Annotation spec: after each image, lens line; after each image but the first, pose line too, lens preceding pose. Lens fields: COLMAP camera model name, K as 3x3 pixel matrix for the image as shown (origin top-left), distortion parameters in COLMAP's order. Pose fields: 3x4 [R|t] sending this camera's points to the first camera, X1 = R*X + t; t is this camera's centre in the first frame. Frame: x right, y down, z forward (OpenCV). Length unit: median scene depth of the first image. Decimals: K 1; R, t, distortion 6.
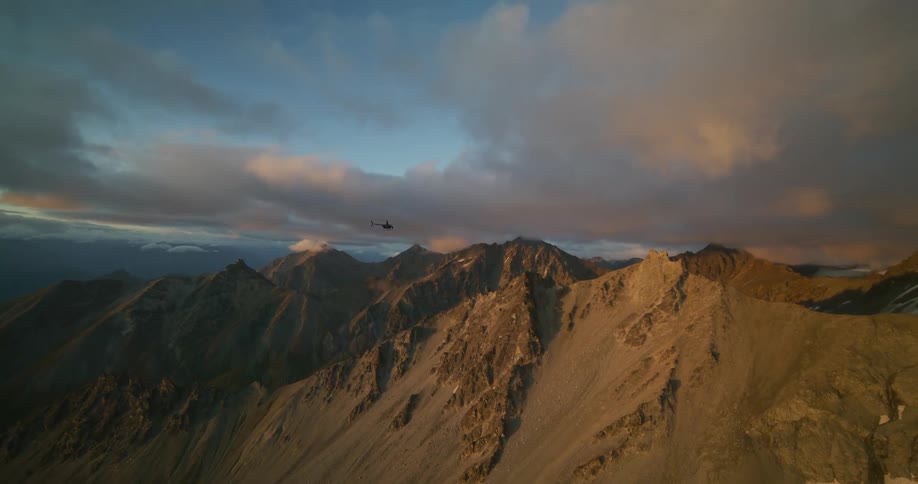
lens RADIAL K [[391.9, 0, 460.9], [0, 391.9, 240.0], [0, 0, 1]] dist [-0.010438, -0.000358]
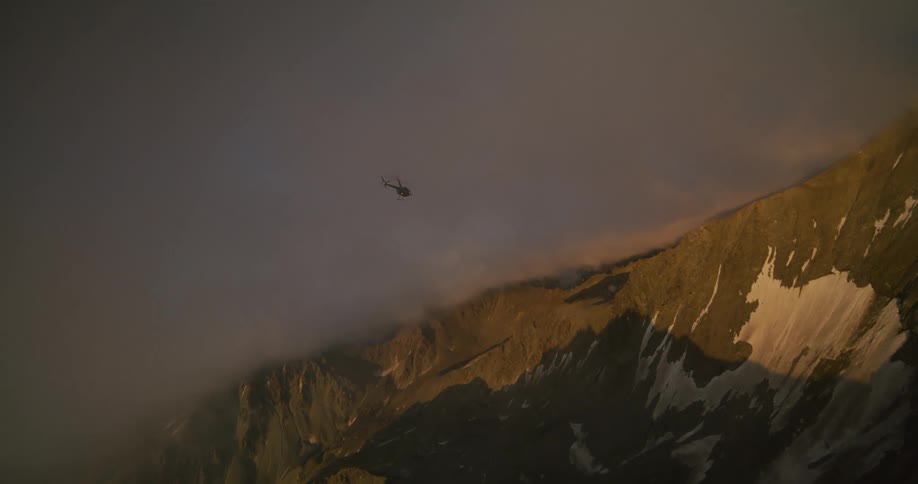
lens RADIAL K [[404.4, 0, 459.0], [0, 404.4, 242.0], [0, 0, 1]] dist [-0.014853, -0.000706]
pose [[0.818261, -0.298983, 0.490976, 0.713638], [0.361153, 0.931871, -0.034429, -0.155005], [-0.447233, 0.205489, 0.870493, 0.618591]]
